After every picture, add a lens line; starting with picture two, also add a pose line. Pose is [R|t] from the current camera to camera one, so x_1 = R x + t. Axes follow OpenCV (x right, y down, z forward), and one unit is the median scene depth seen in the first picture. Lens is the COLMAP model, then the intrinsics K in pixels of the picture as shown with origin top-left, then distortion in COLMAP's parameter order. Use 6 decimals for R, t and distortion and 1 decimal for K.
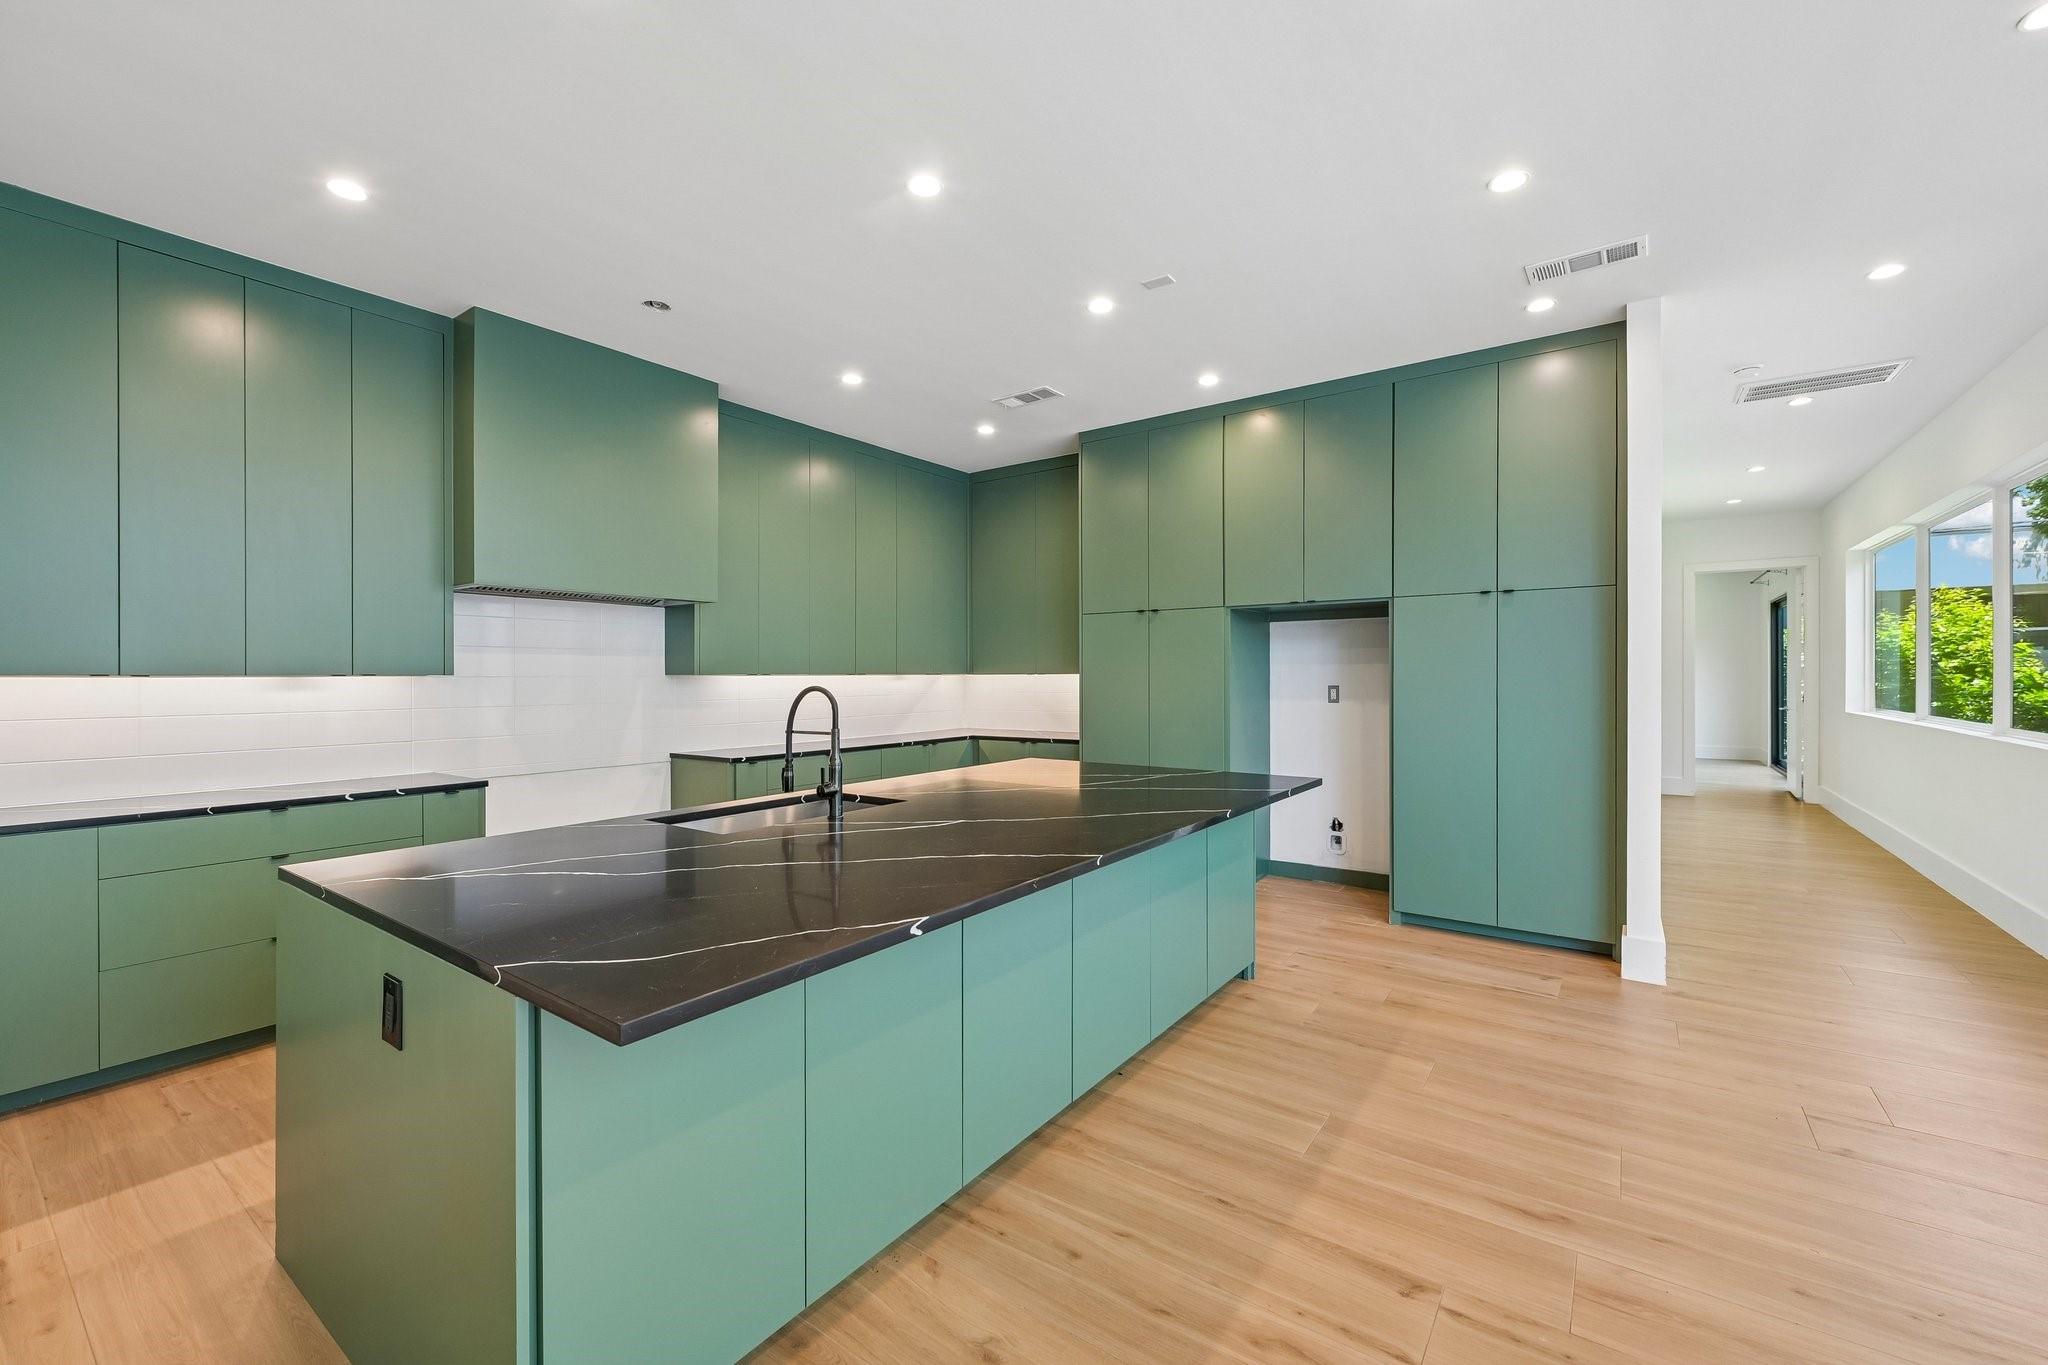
lens RADIAL K [[817.7, 0, 1046.1], [0, 817.7, 673.6], [0, 0, 1]] dist [-0.010475, 0.000036]
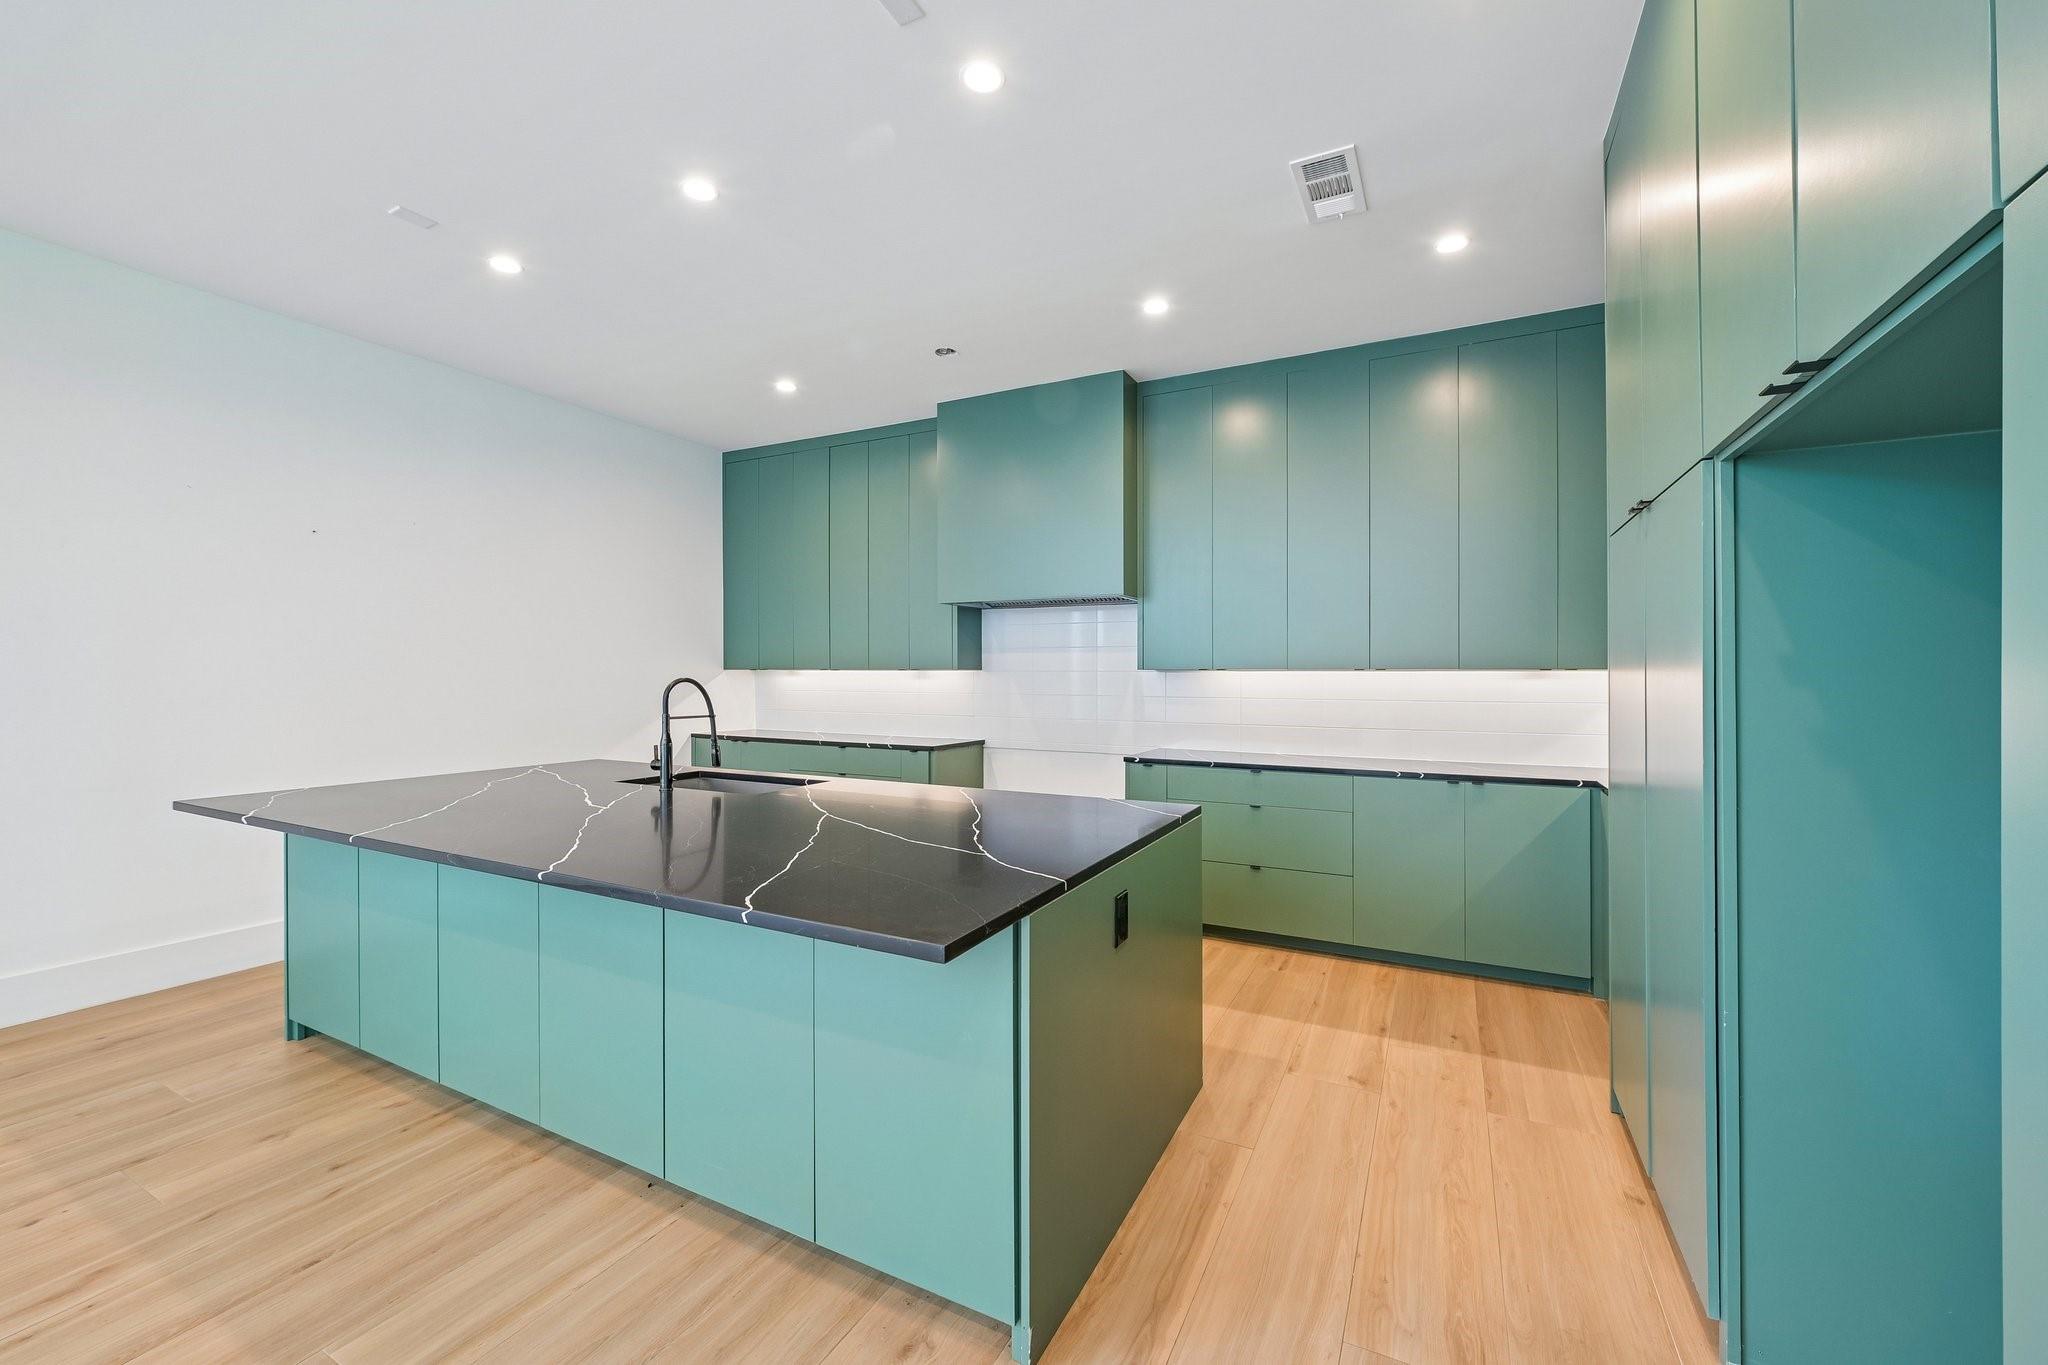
lens RADIAL K [[817.7, 0, 1046.1], [0, 817.7, 673.6], [0, 0, 1]] dist [-0.010475, 0.000036]
pose [[0.142538, 0.005630, -0.989773, 0.890147], [0.000072, 0.999984, 0.005698, 0.001097], [0.989789, -0.000883, 0.142535, 1.241875]]
